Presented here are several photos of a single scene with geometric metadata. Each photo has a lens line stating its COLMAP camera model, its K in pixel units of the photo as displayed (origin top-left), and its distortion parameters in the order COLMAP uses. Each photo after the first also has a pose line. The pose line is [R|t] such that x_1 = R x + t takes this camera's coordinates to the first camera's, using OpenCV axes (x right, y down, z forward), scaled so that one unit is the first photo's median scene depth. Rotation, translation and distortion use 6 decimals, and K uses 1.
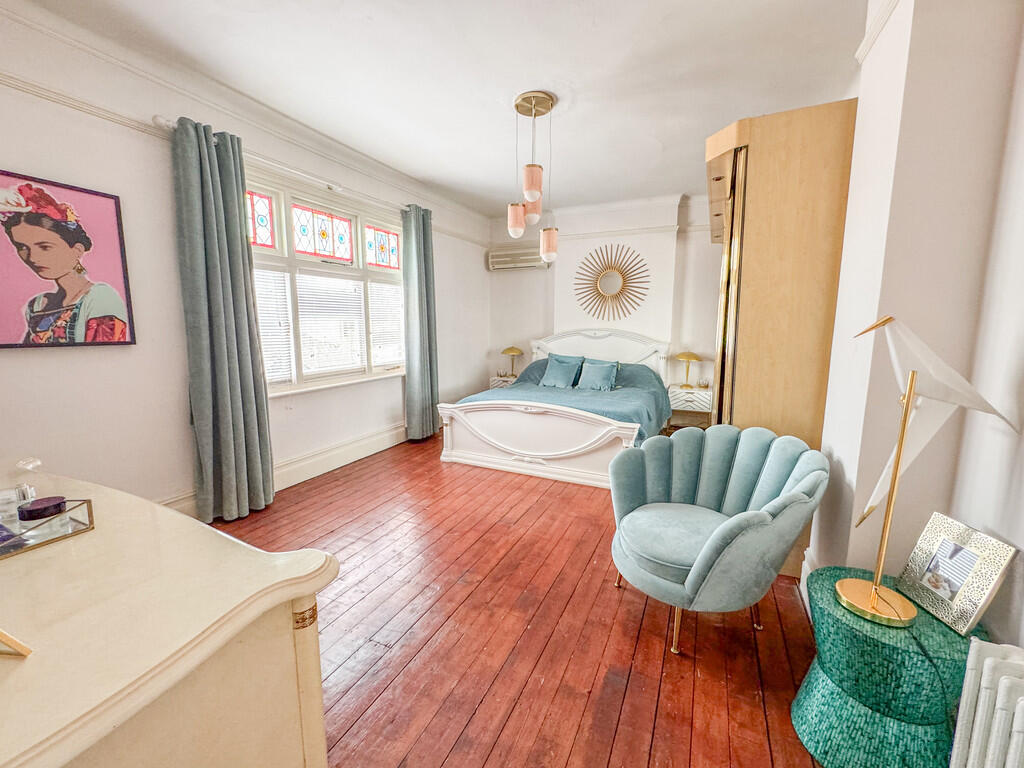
lens RADIAL K [[416.9, 0, 516.4], [0, 416.9, 378.9], [0, 0, 1]] dist [-0.001526, -0.000413]
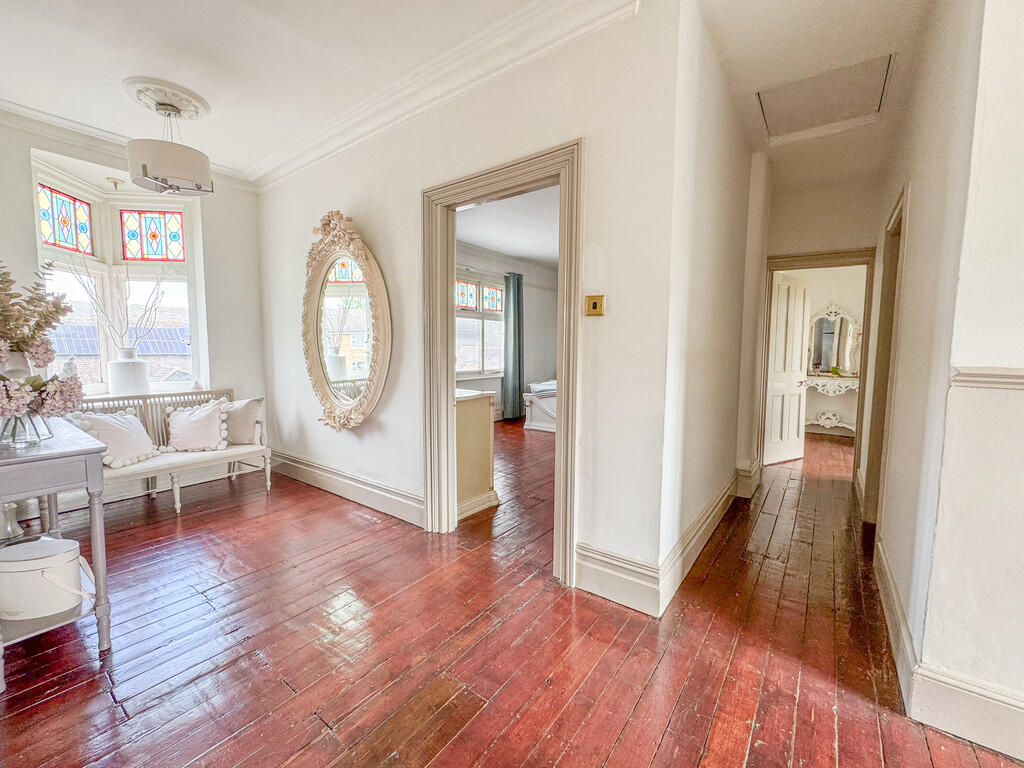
lens RADIAL K [[416.9, 0, 516.9], [0, 416.9, 385.4], [0, 0, 1]] dist [-0.001526, -0.000413]
pose [[0.978007, 0.021451, -0.207467, 0.120435], [-0.031396, 0.998504, -0.044762, 0.097885], [0.206196, 0.050291, 0.977217, -0.573098]]
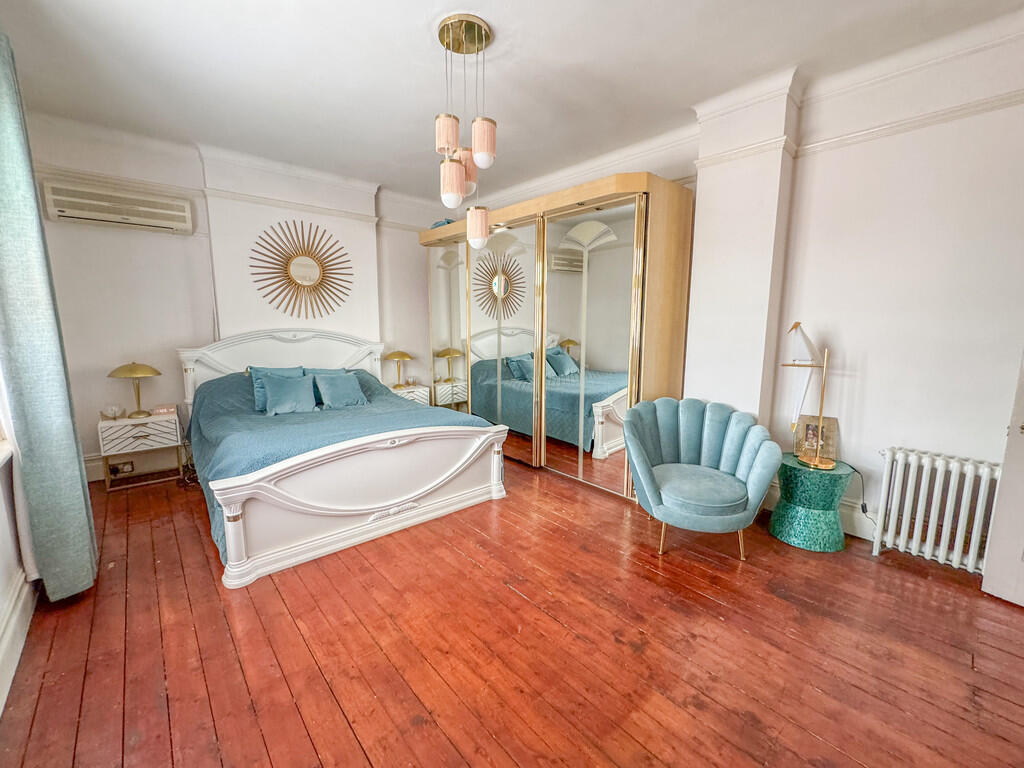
lens RADIAL K [[416.9, 0, 508.4], [0, 416.9, 381.4], [0, 0, 1]] dist [-0.001526, -0.000413]
pose [[0.407045, -0.129611, 0.904166, -0.451944], [0.116744, 0.989145, 0.089235, -0.062585], [-0.905917, 0.069233, 0.417758, 0.431932]]
